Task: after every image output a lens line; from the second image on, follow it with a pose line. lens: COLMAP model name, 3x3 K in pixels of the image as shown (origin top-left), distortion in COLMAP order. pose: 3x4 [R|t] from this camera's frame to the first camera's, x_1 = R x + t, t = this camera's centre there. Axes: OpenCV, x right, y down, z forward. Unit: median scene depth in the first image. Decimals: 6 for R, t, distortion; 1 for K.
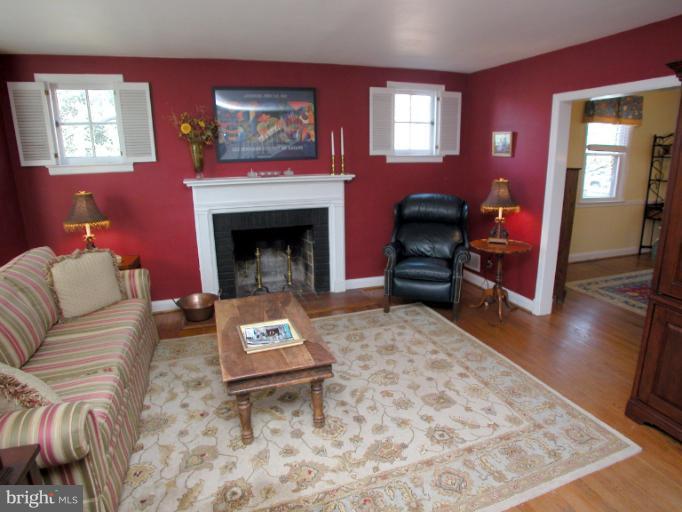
lens RADIAL K [[408.9, 0, 350.9], [0, 408.9, 253.7], [0, 0, 1]] dist [-0.107044, 0.035829]
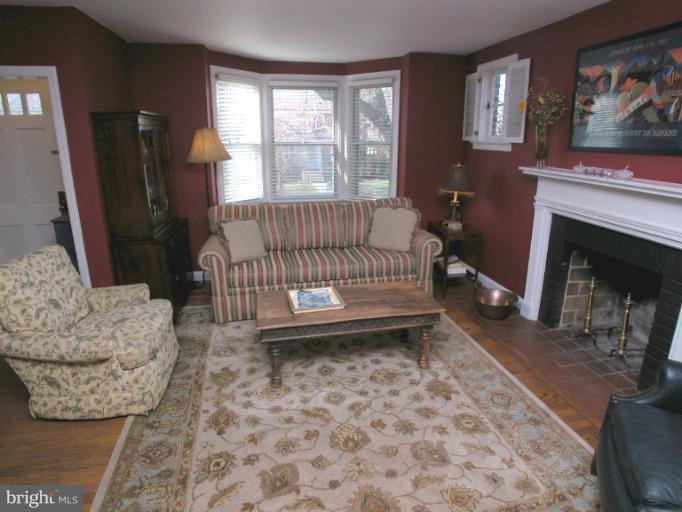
lens RADIAL K [[408.9, 0, 344.3], [0, 408.9, 255.6], [0, 0, 1]] dist [-0.107044, 0.035829]
pose [[-0.128124, 0.290716, -0.948192, 0.560553], [-0.243065, 0.917709, 0.314214, -0.192896], [0.961511, 0.270731, -0.046918, 0.756316]]
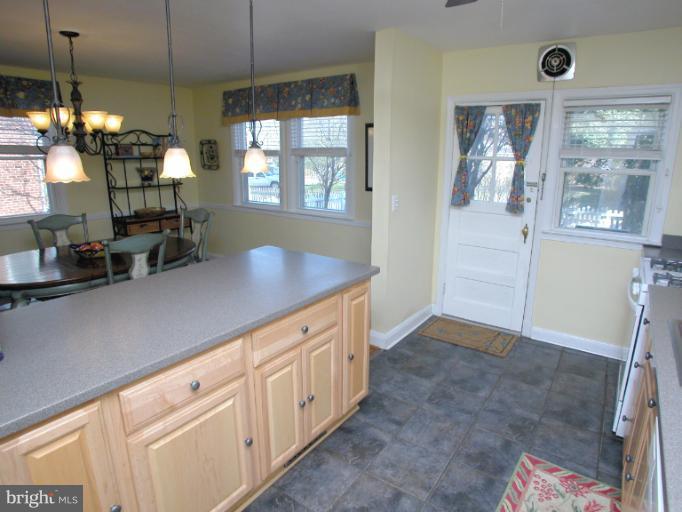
lens RADIAL K [[408.9, 0, 349.2], [0, 408.9, 254.1], [0, 0, 1]] dist [-0.107044, 0.035829]
pose [[0.809662, -0.119675, 0.574566, 1.165627], [0.124385, 0.991741, 0.031288, -0.030641], [-0.573565, 0.046135, 0.817860, 0.089588]]
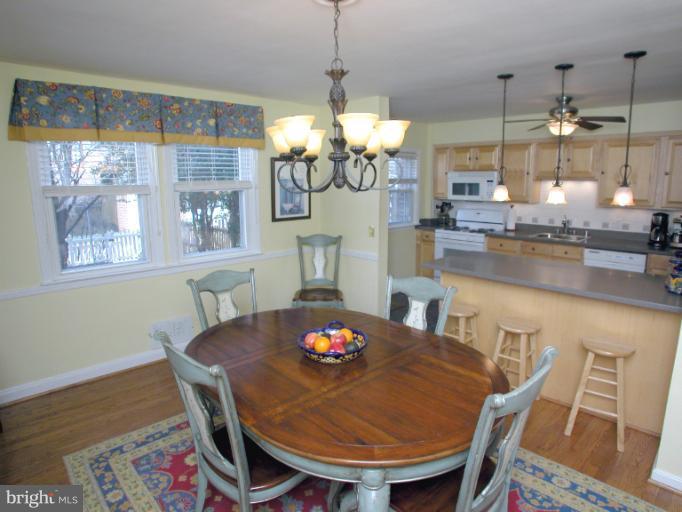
lens RADIAL K [[408.9, 0, 344.9], [0, 408.9, 253.9], [0, 0, 1]] dist [-0.107044, 0.035829]
pose [[-0.418547, -0.145443, 0.896473, 0.706866], [0.230795, 0.937655, 0.259879, -0.353437], [-0.878380, 0.315674, -0.358885, 1.324847]]
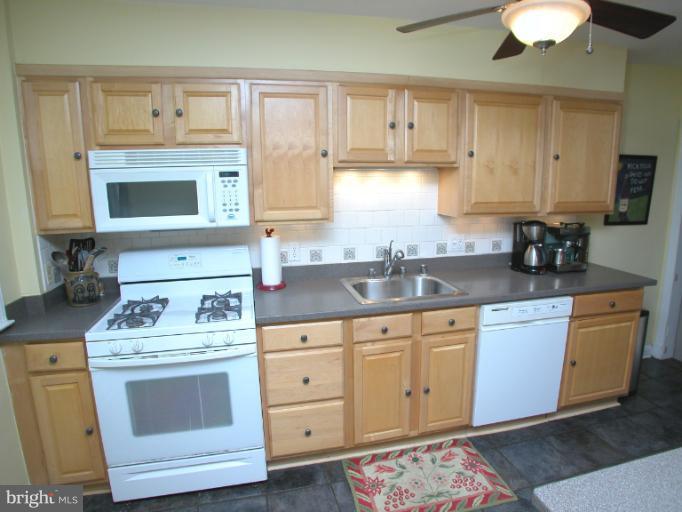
lens RADIAL K [[408.9, 0, 350.4], [0, 408.9, 255.1], [0, 0, 1]] dist [-0.107044, 0.035829]
pose [[-0.995732, 0.006677, 0.092046, 1.665362], [0.044307, 0.909504, 0.413328, -0.212482], [-0.080957, 0.415642, -0.905918, 0.759440]]
